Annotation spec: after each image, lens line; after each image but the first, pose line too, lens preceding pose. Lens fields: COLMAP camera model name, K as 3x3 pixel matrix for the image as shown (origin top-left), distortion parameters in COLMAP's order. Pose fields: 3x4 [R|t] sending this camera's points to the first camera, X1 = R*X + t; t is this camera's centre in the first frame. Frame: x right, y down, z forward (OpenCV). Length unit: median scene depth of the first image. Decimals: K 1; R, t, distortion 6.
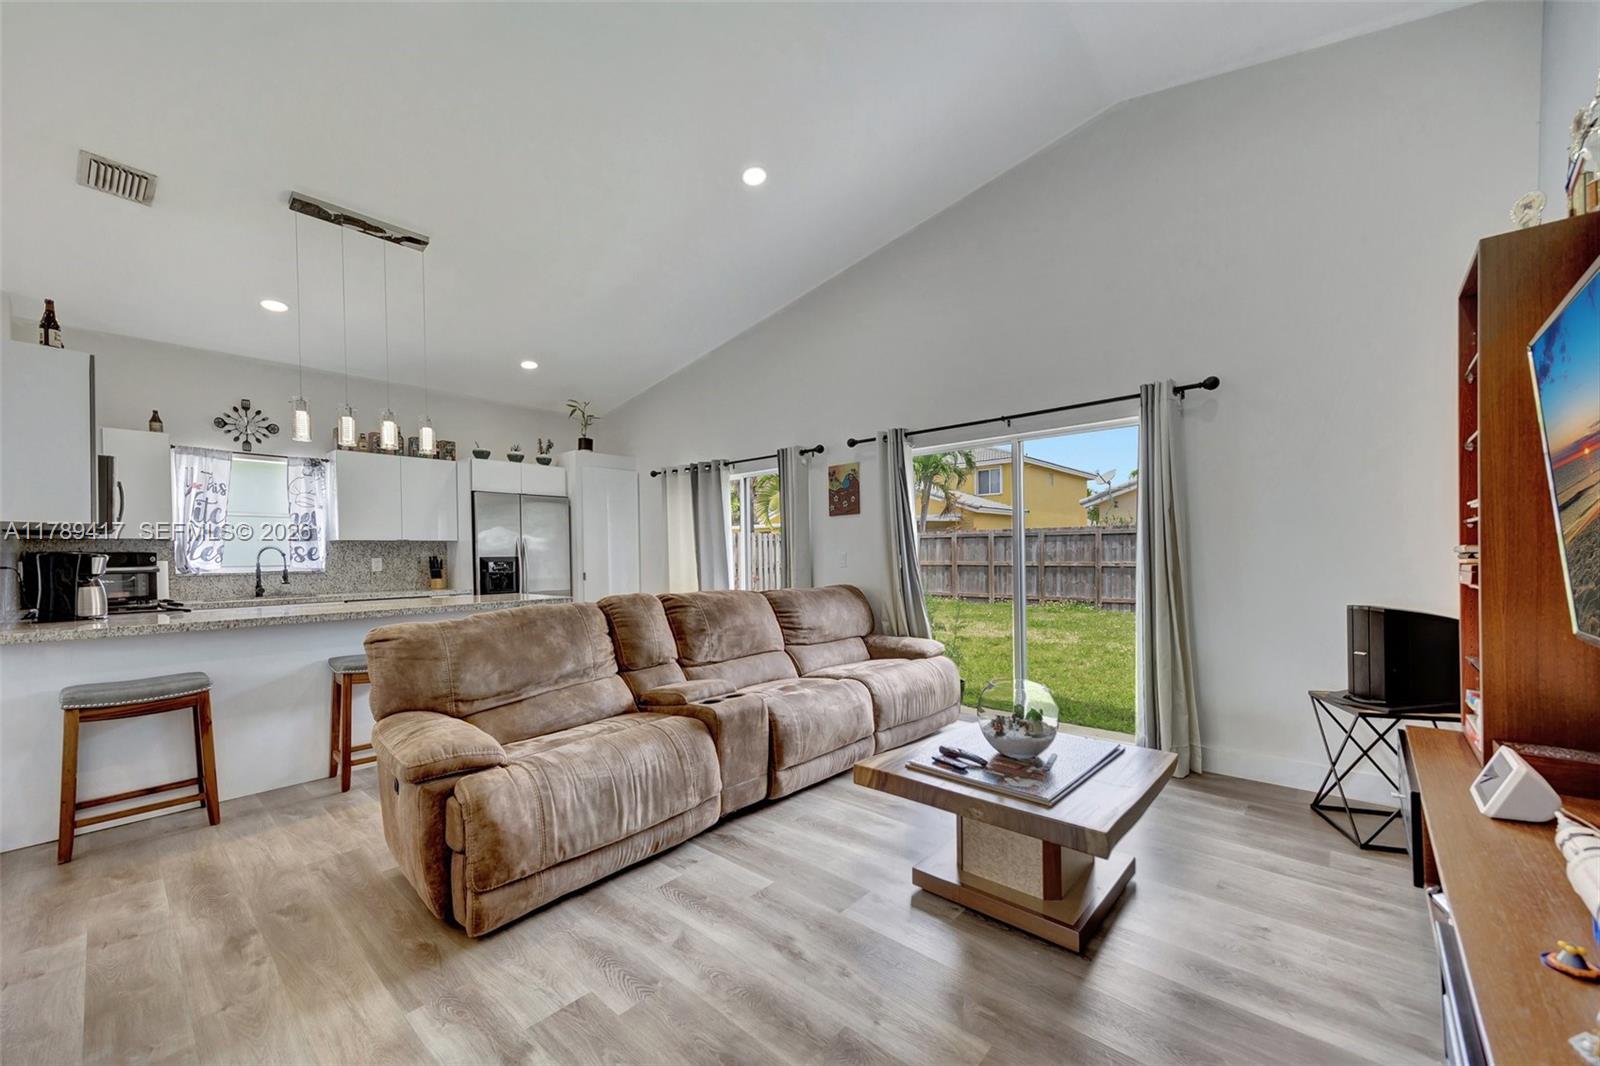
lens RADIAL K [[613.9, 0, 808.3], [0, 613.9, 560.1], [0, 0, 1]] dist [0.000270, -0.000306]
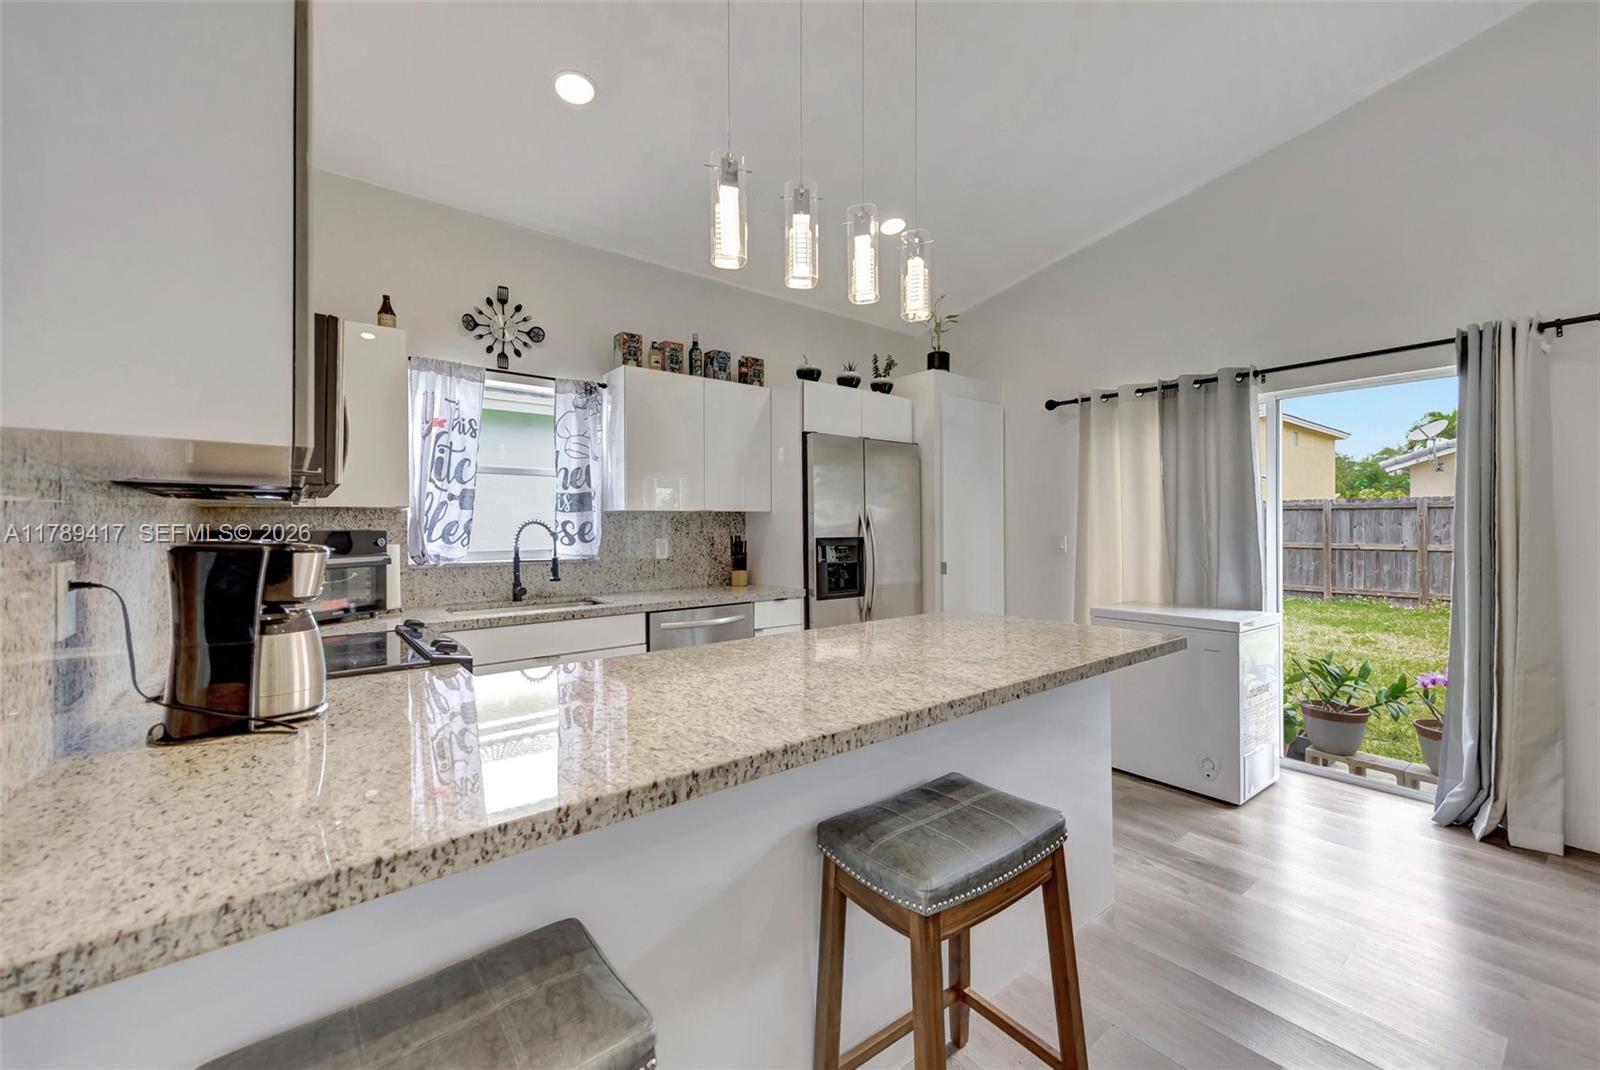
lens RADIAL K [[613.9, 0, 788.2], [0, 613.9, 524.7], [0, 0, 1]] dist [0.000270, -0.000306]
pose [[0.982603, 0.006099, -0.185617, -0.506395], [-0.008119, 0.999916, -0.010125, -0.013581], [0.185540, 0.011456, 0.982570, 0.434838]]
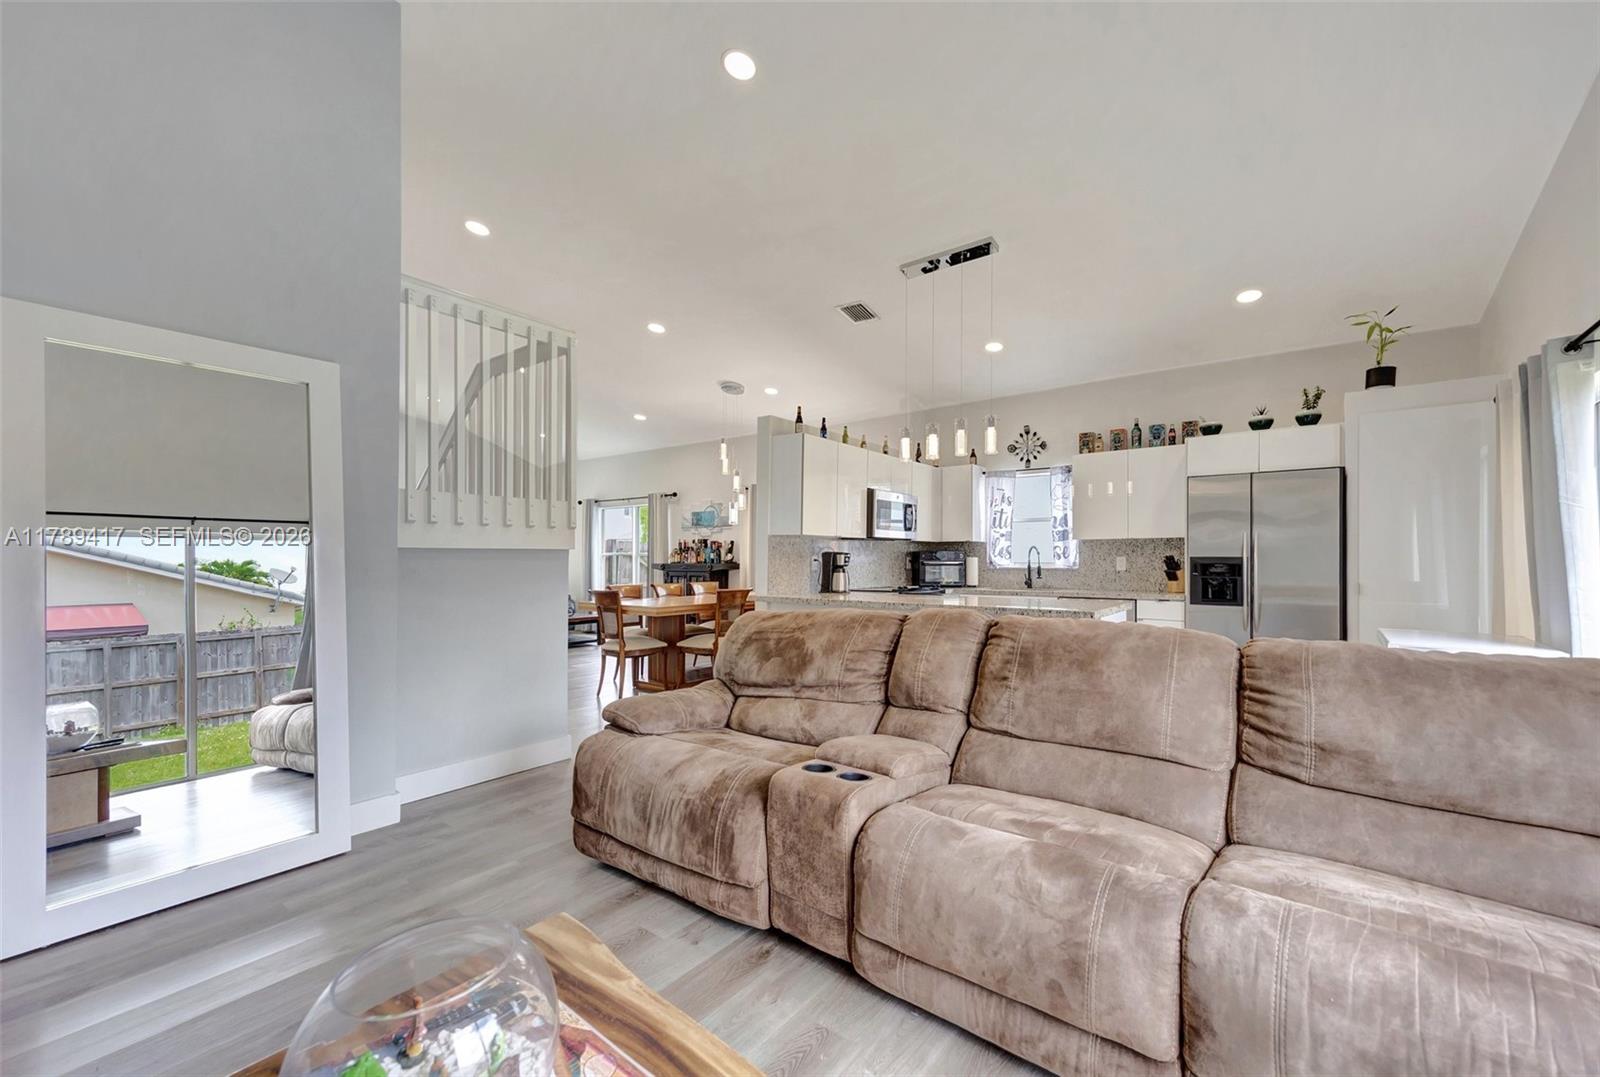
lens RADIAL K [[613.9, 0, 825.4], [0, 613.9, 563.5], [0, 0, 1]] dist [0.000270, -0.000306]
pose [[0.090573, 0.021654, -0.995654, 0.272076], [-0.012493, 0.999710, 0.020605, -0.007517], [0.995811, 0.010573, 0.090817, 0.486760]]
